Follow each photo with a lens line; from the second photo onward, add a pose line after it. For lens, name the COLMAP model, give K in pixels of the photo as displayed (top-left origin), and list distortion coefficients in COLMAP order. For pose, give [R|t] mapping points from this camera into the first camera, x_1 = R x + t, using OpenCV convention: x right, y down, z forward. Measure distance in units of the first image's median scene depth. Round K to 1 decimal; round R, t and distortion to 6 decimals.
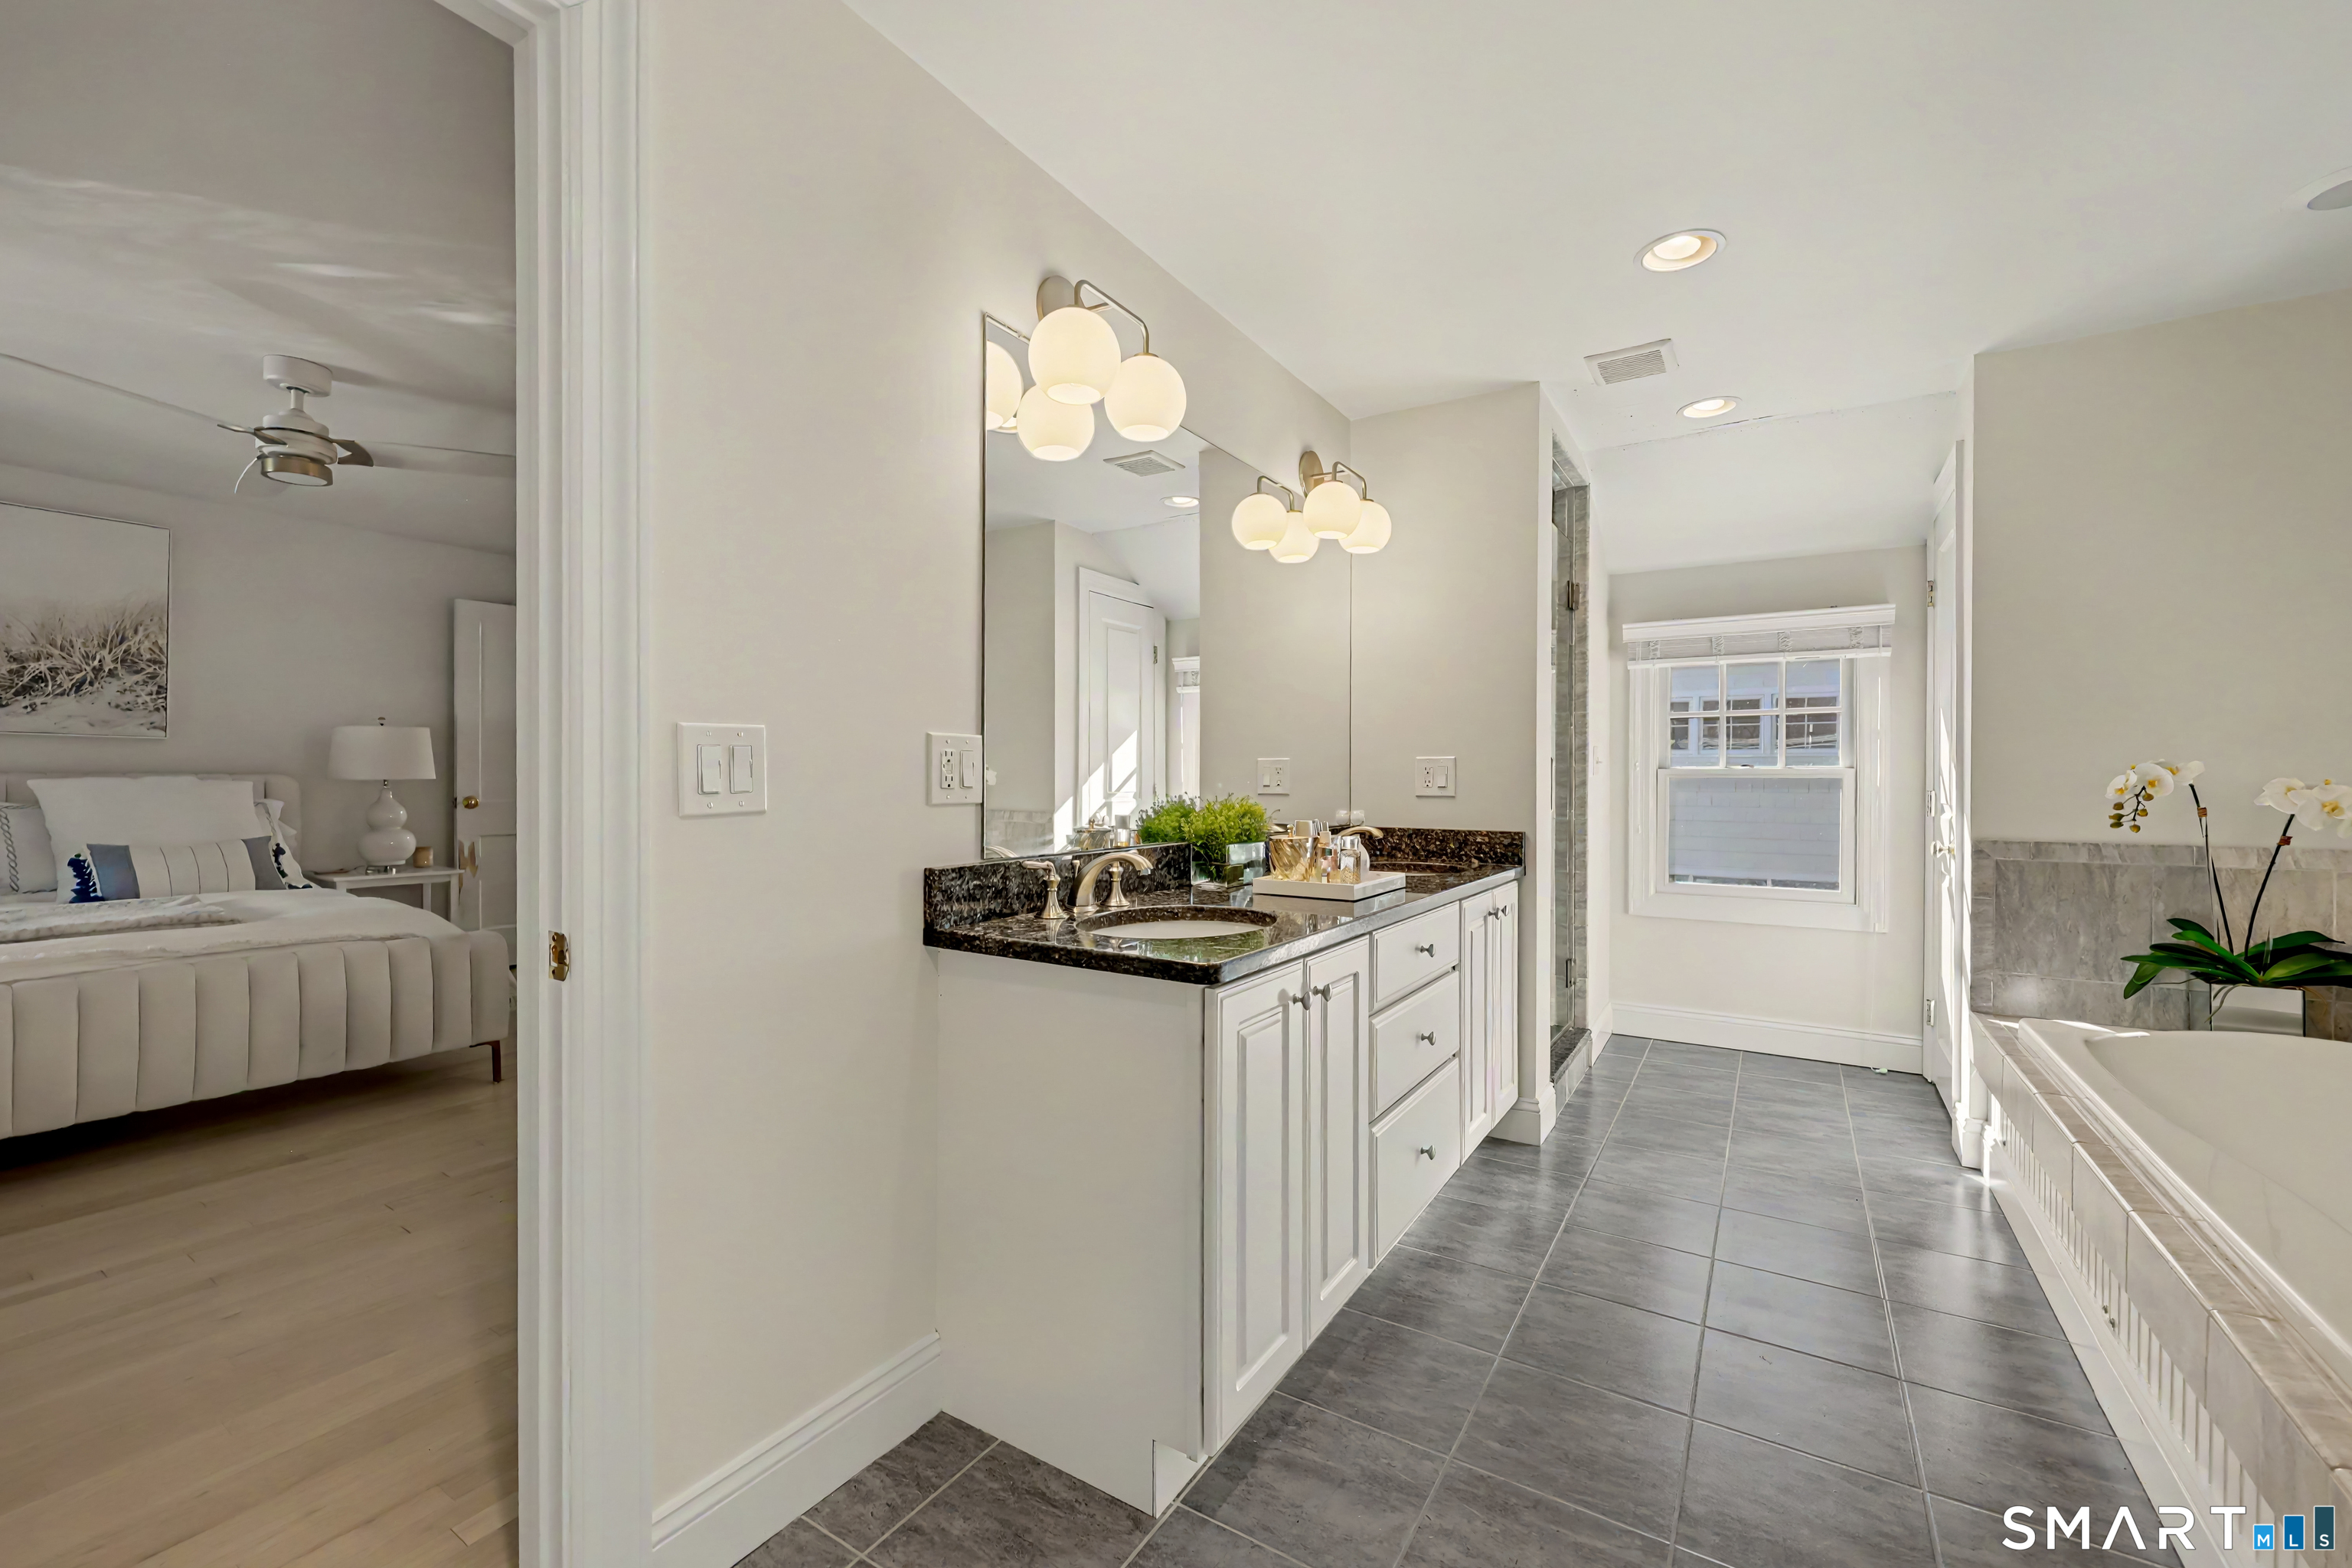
lens RADIAL K [[942.9, 0, 1169.5], [0, 942.9, 779.0], [0, 0, 1]] dist [0.000766, 0.000104]
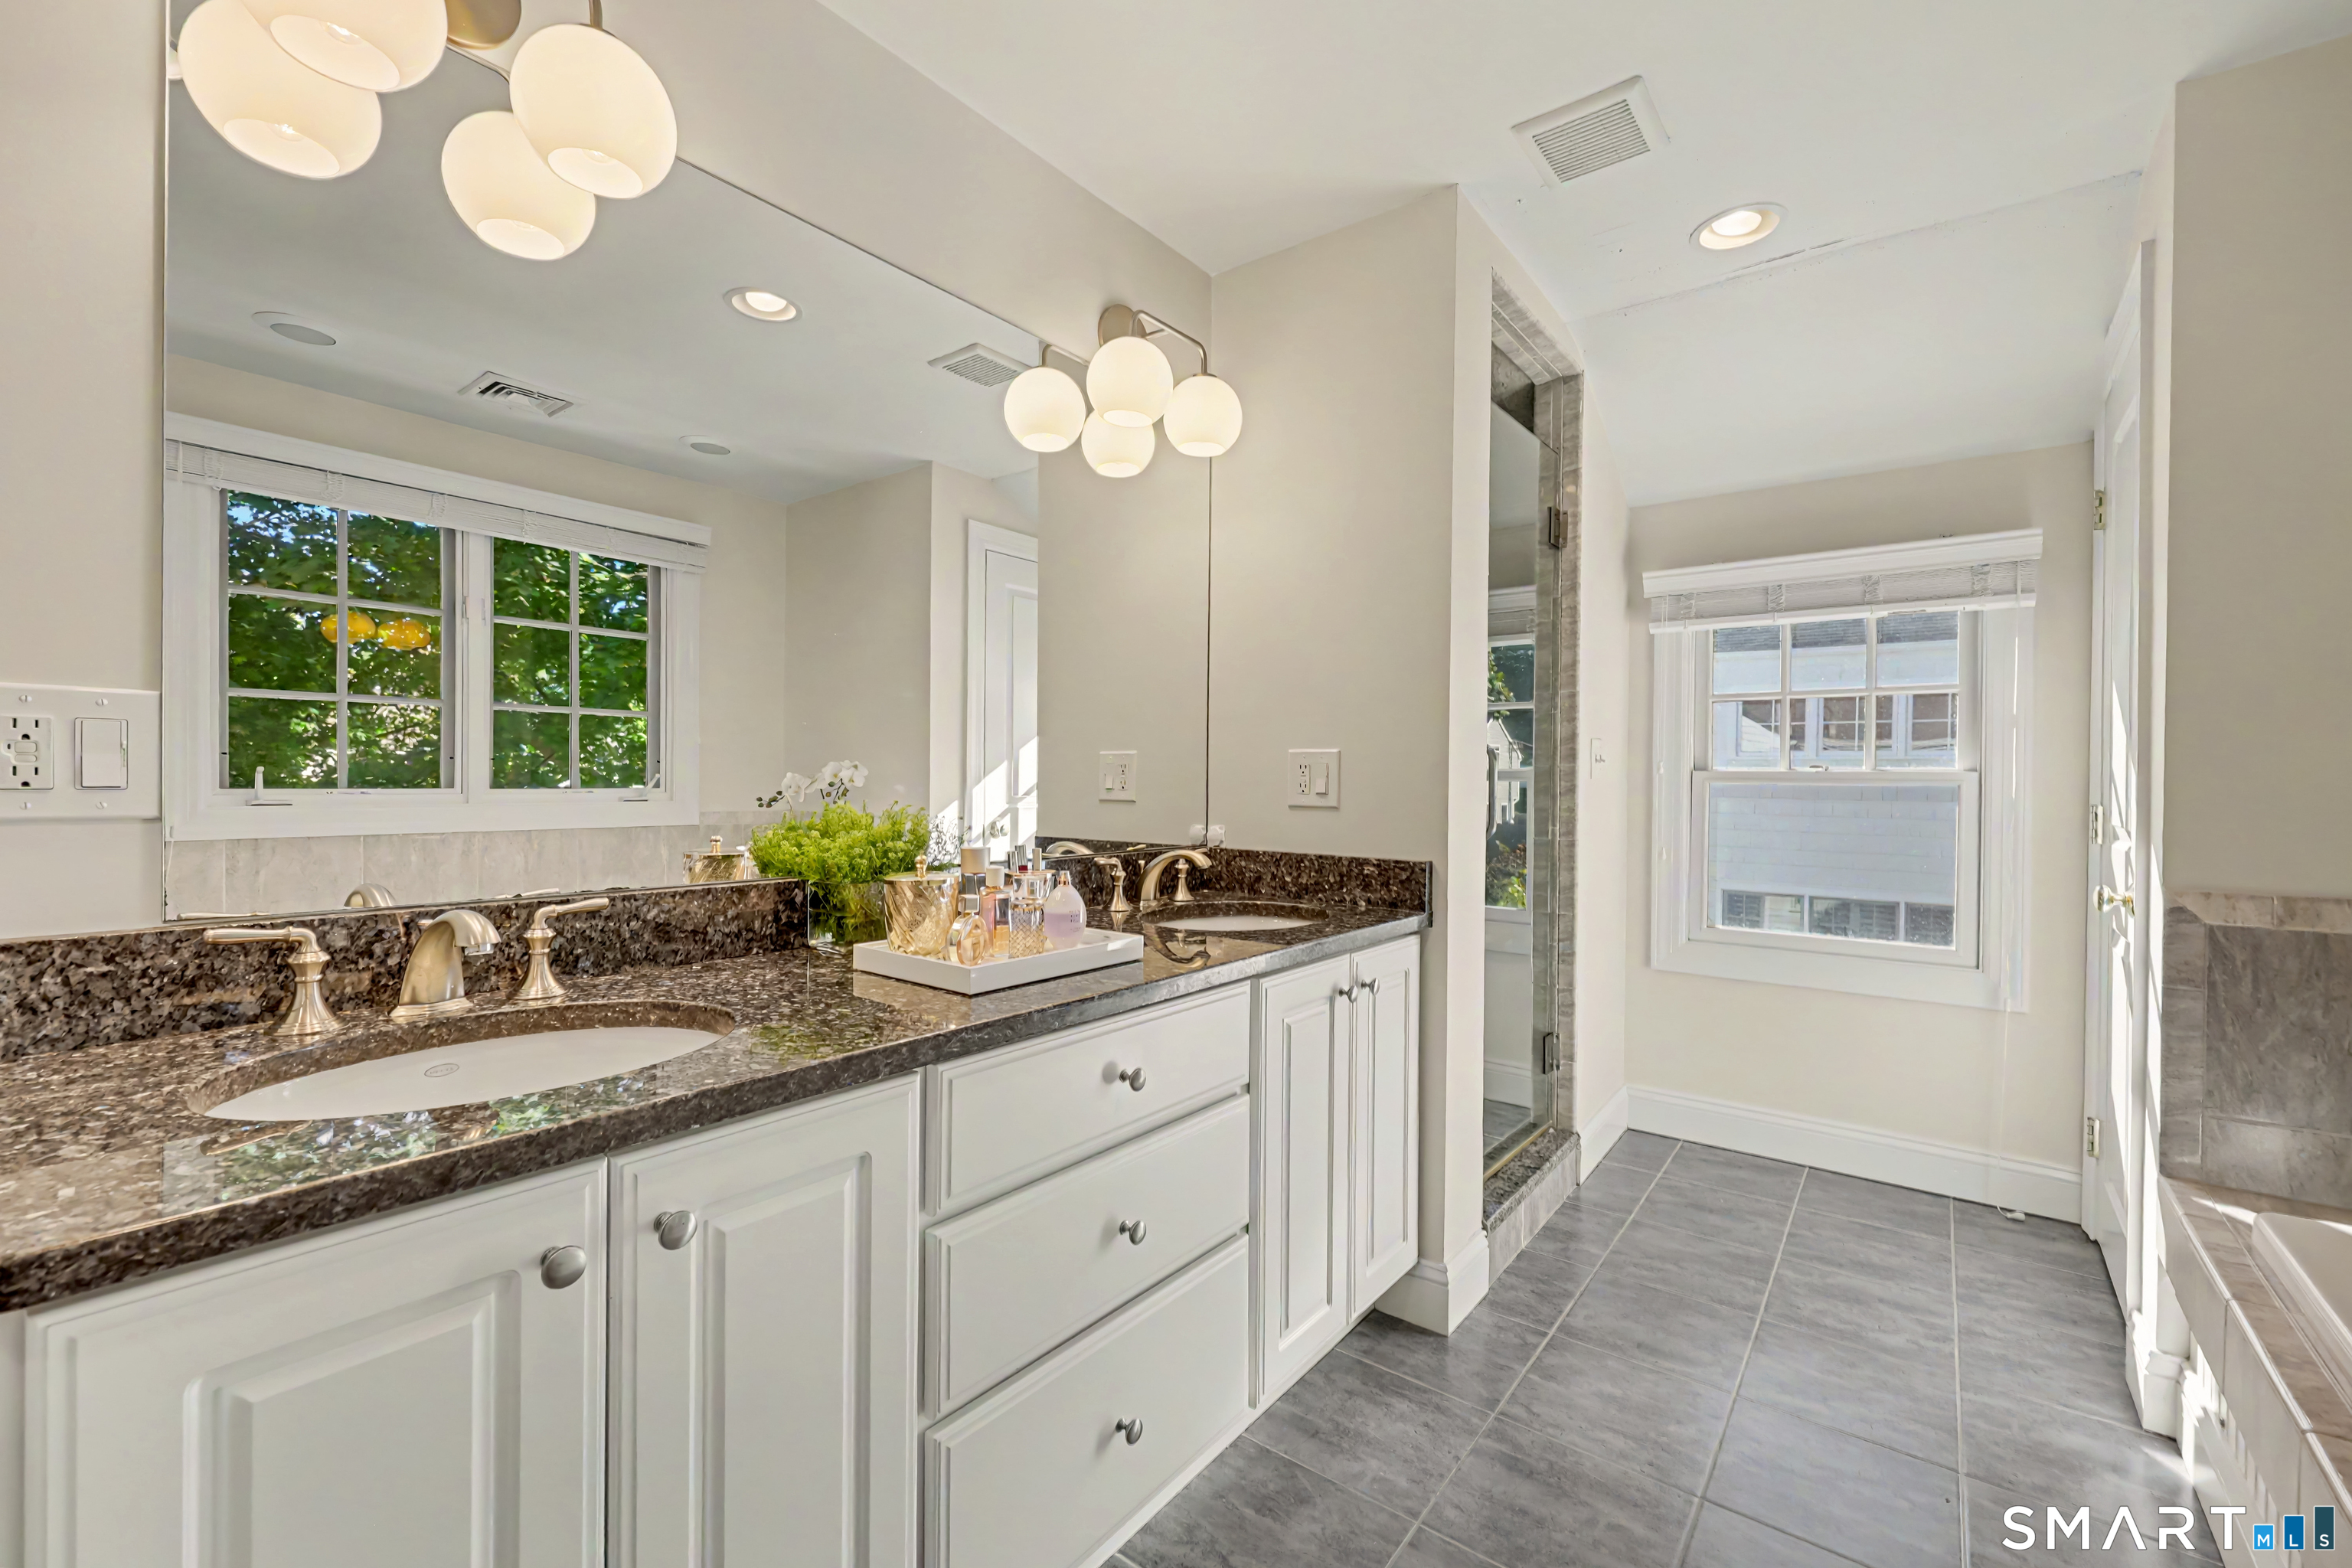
lens RADIAL K [[949.7, 0, 1179.2], [0, 949.7, 779.9], [0, 0, 1]] dist [-0.001697, 0.000652]
pose [[0.995178, 0.007572, -0.097793, 0.252408], [-0.007569, 0.999971, 0.000404, -0.000793], [0.097793, 0.000338, 0.995207, 0.299576]]
